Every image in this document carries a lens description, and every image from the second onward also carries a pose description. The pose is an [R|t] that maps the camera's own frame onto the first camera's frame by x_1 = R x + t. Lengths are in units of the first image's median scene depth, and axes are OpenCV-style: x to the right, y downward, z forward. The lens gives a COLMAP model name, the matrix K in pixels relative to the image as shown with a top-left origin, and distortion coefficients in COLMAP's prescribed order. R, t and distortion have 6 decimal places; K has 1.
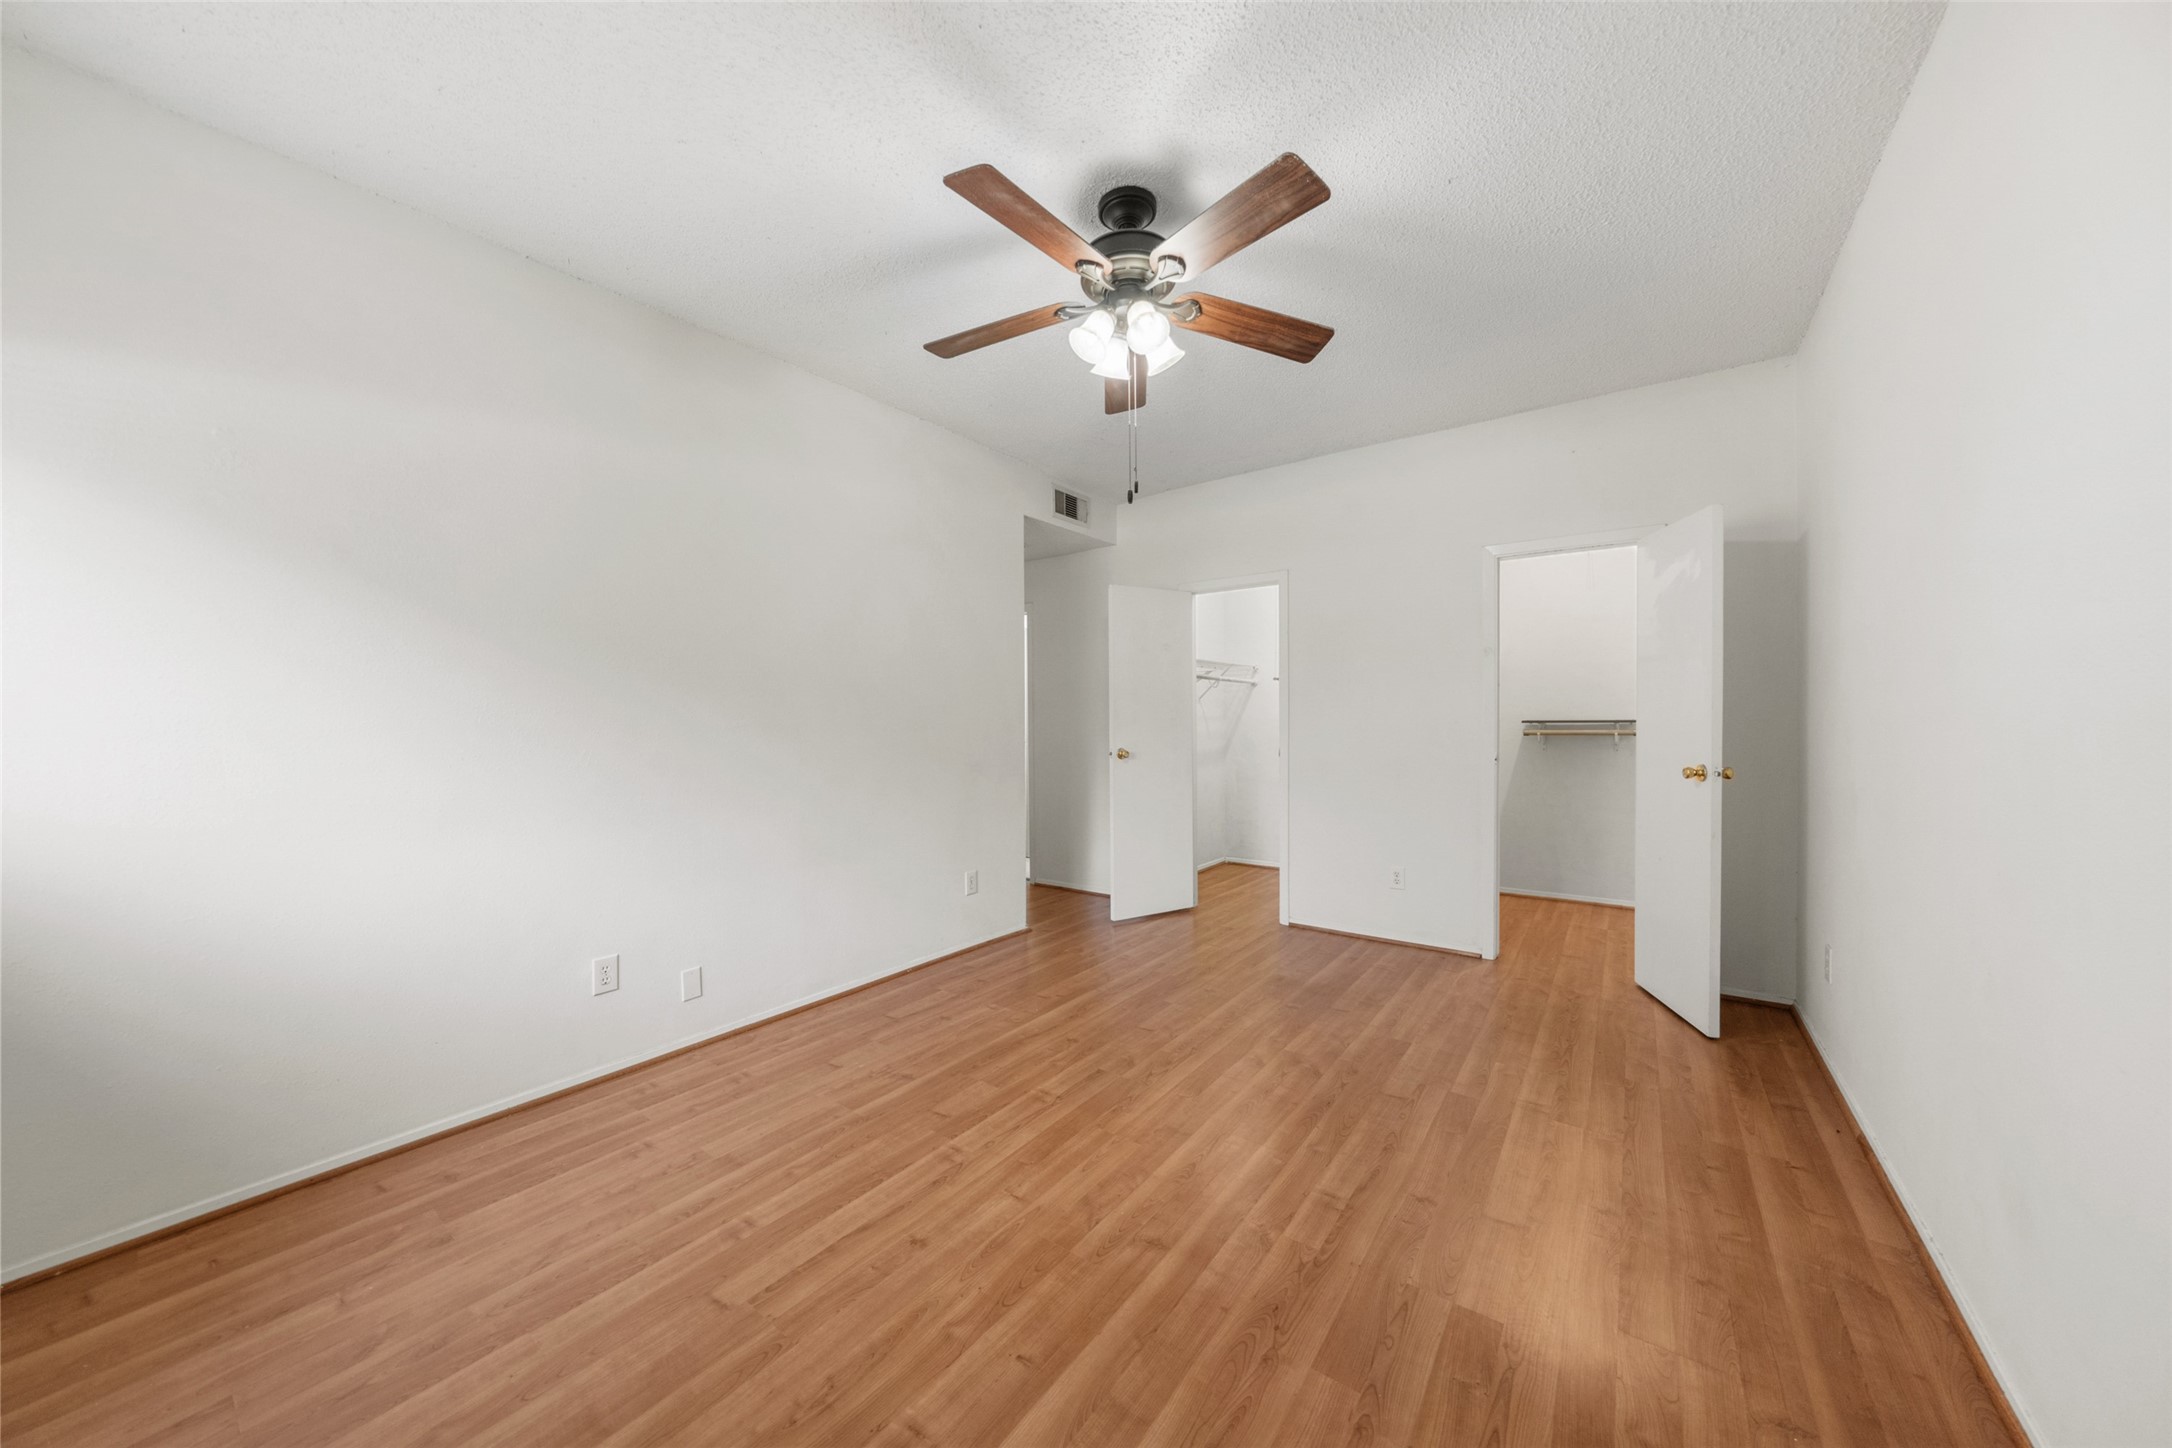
lens RADIAL K [[746.3, 0, 1073.3], [0, 746.3, 718.9], [0, 0, 1]] dist [-0.006665, -0.000511]
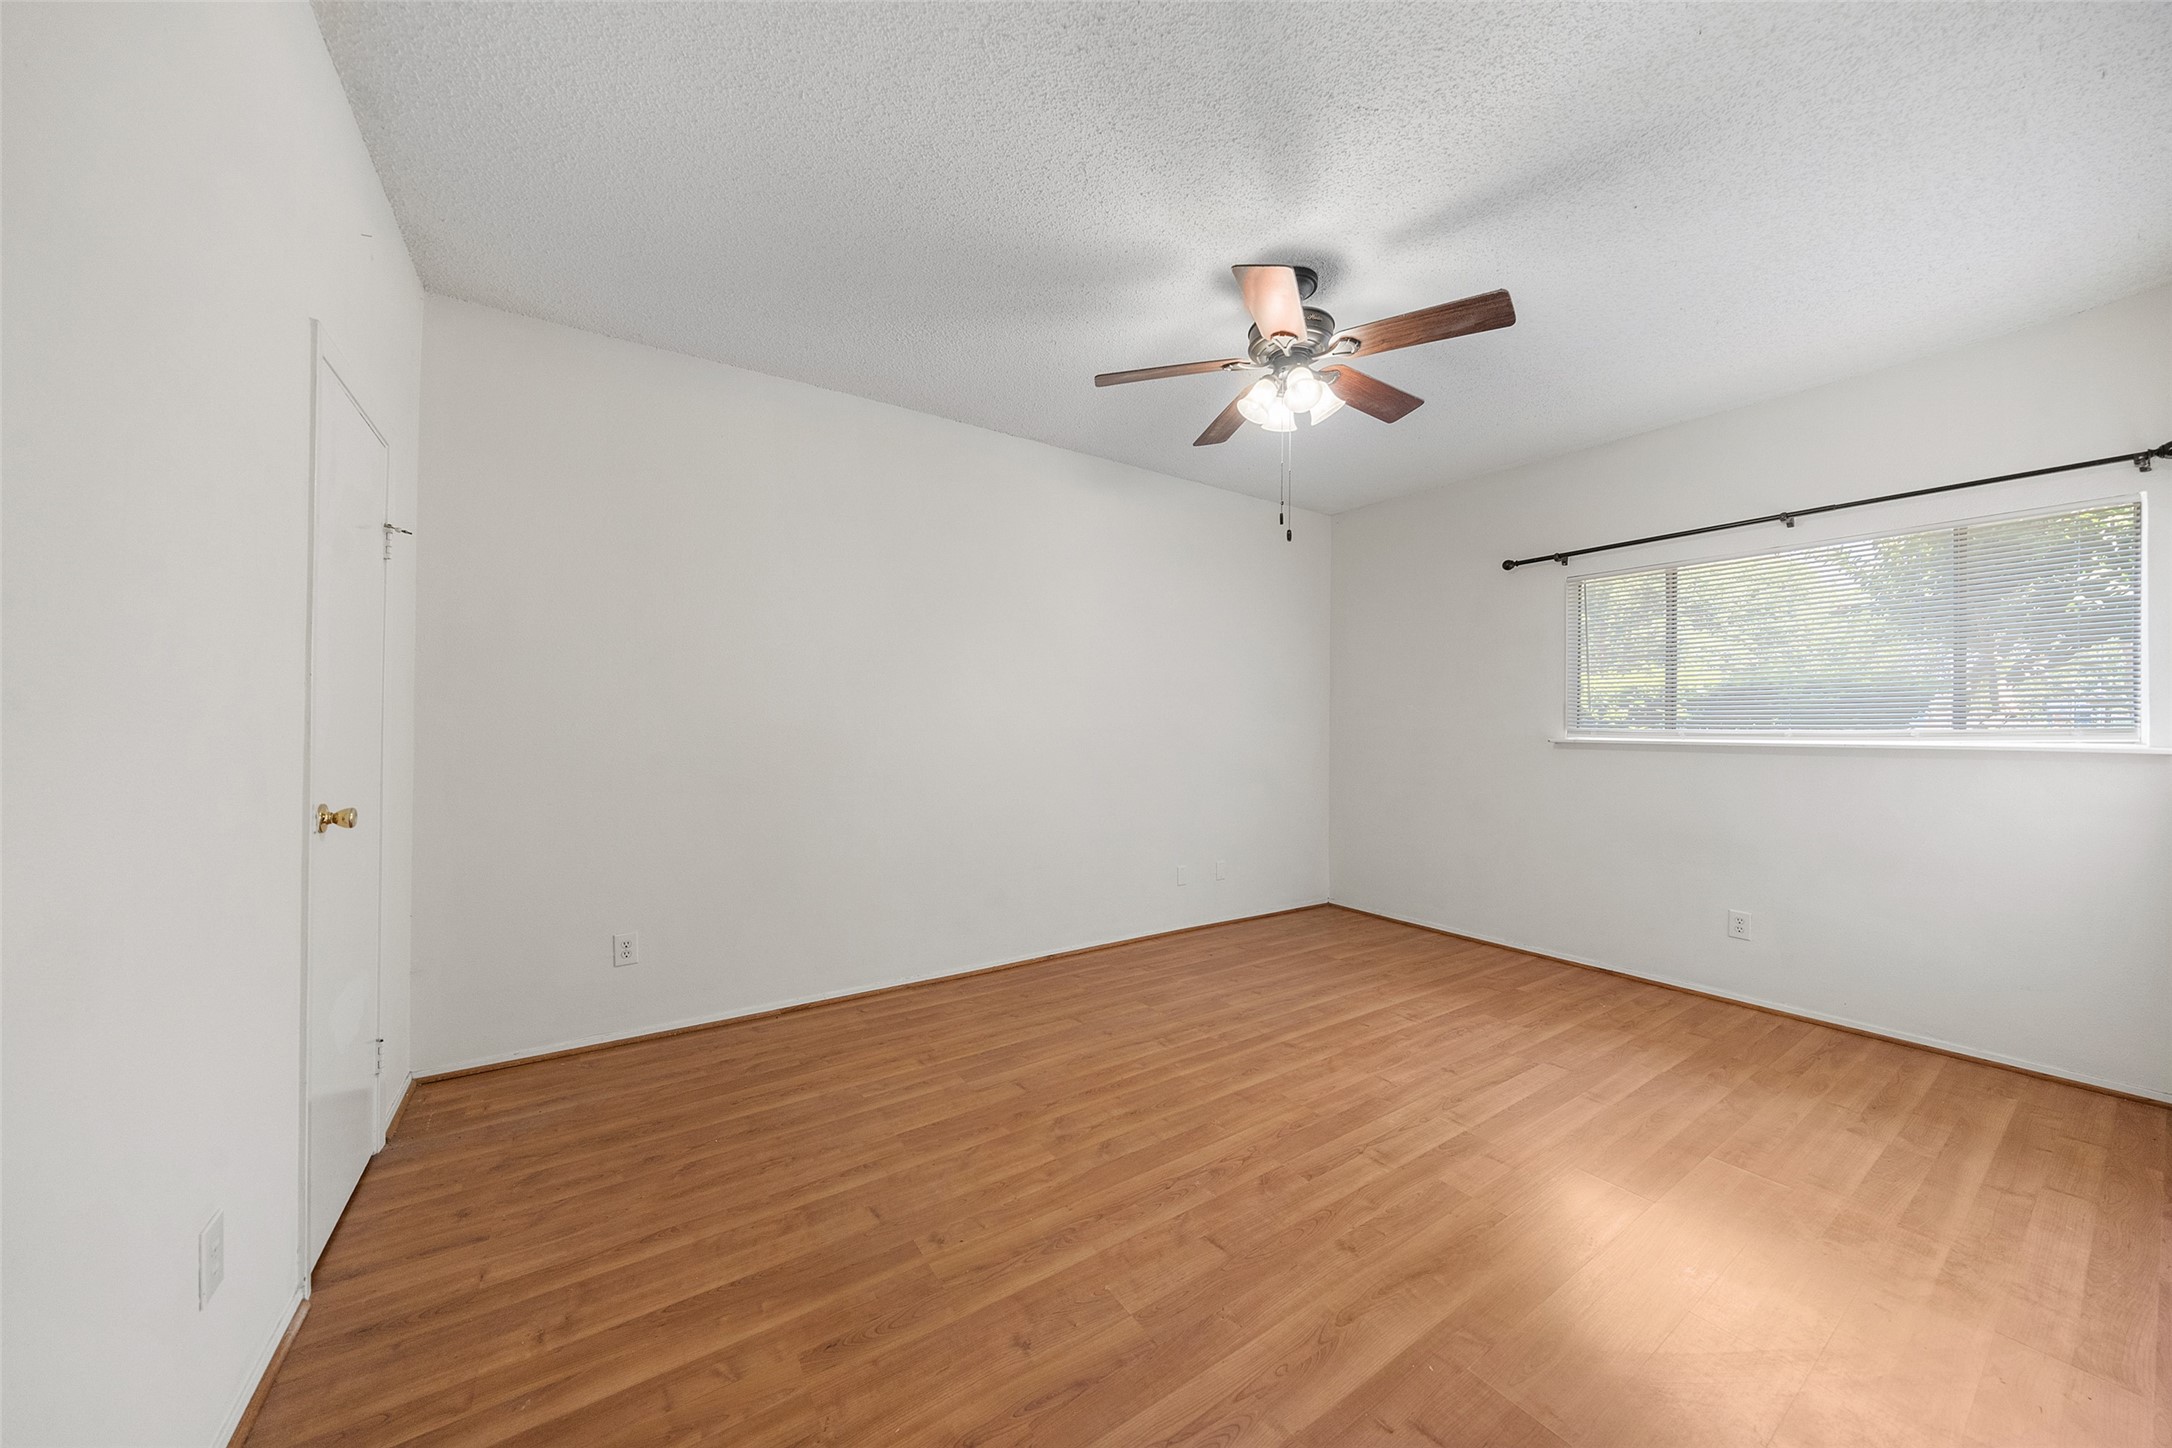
lens RADIAL K [[746.3, 0, 1084.8], [0, 746.3, 732.6], [0, 0, 1]] dist [-0.006665, -0.000511]
pose [[-0.947559, -0.001147, 0.319580, 0.010980], [0.000468, 0.999987, 0.004979, 0.000363], [-0.319581, 0.004867, -0.947546, 2.292997]]
